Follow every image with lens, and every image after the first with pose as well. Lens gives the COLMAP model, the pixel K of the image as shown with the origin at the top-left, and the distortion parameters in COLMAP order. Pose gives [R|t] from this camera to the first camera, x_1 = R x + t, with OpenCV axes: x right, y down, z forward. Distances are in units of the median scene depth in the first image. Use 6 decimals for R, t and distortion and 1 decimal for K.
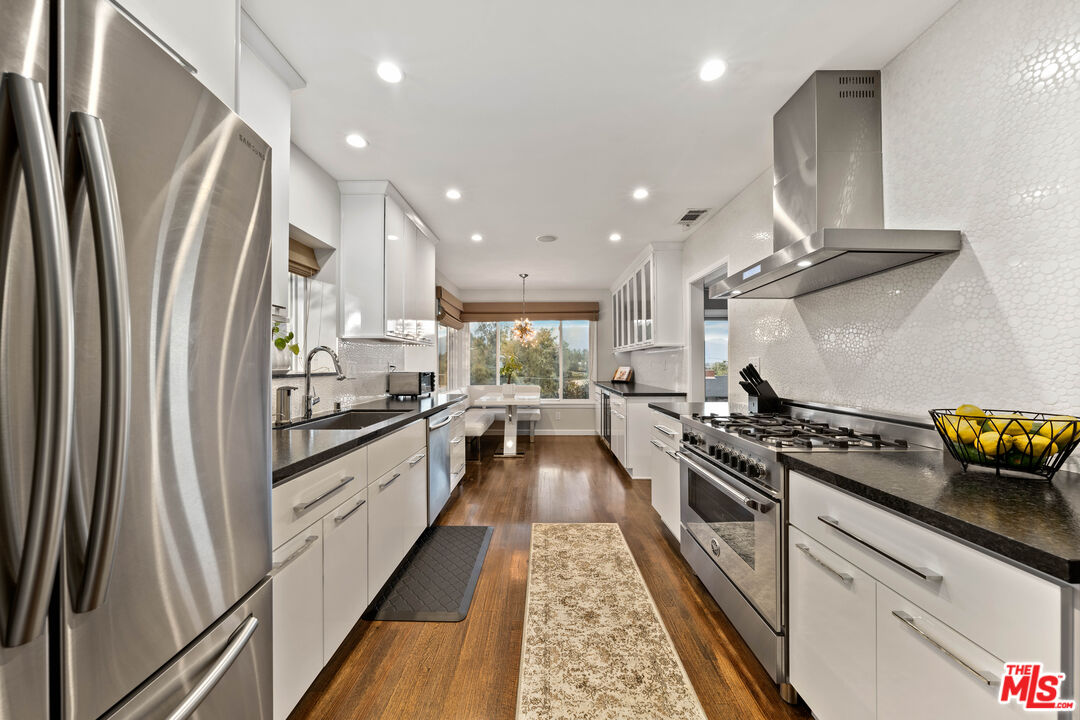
lens RADIAL K [[368.8, 0, 539.3], [0, 368.8, 362.4], [0, 0, 1]] dist [-0.000240, -0.000012]
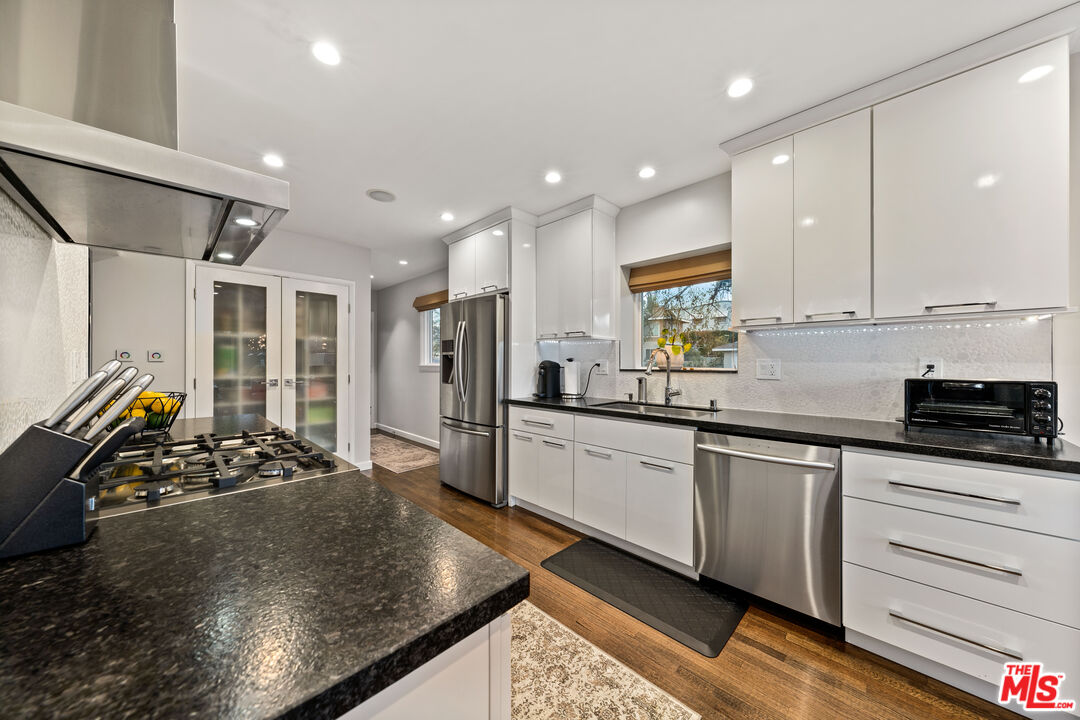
lens RADIAL K [[368.8, 0, 537.5], [0, 368.8, 359.9], [0, 0, 1]] dist [-0.000240, -0.000012]
pose [[-0.692877, 0.002581, -0.721051, 0.527104], [0.004395, 0.999990, -0.000643, -0.001704], [0.721042, -0.003615, -0.692882, 1.388435]]
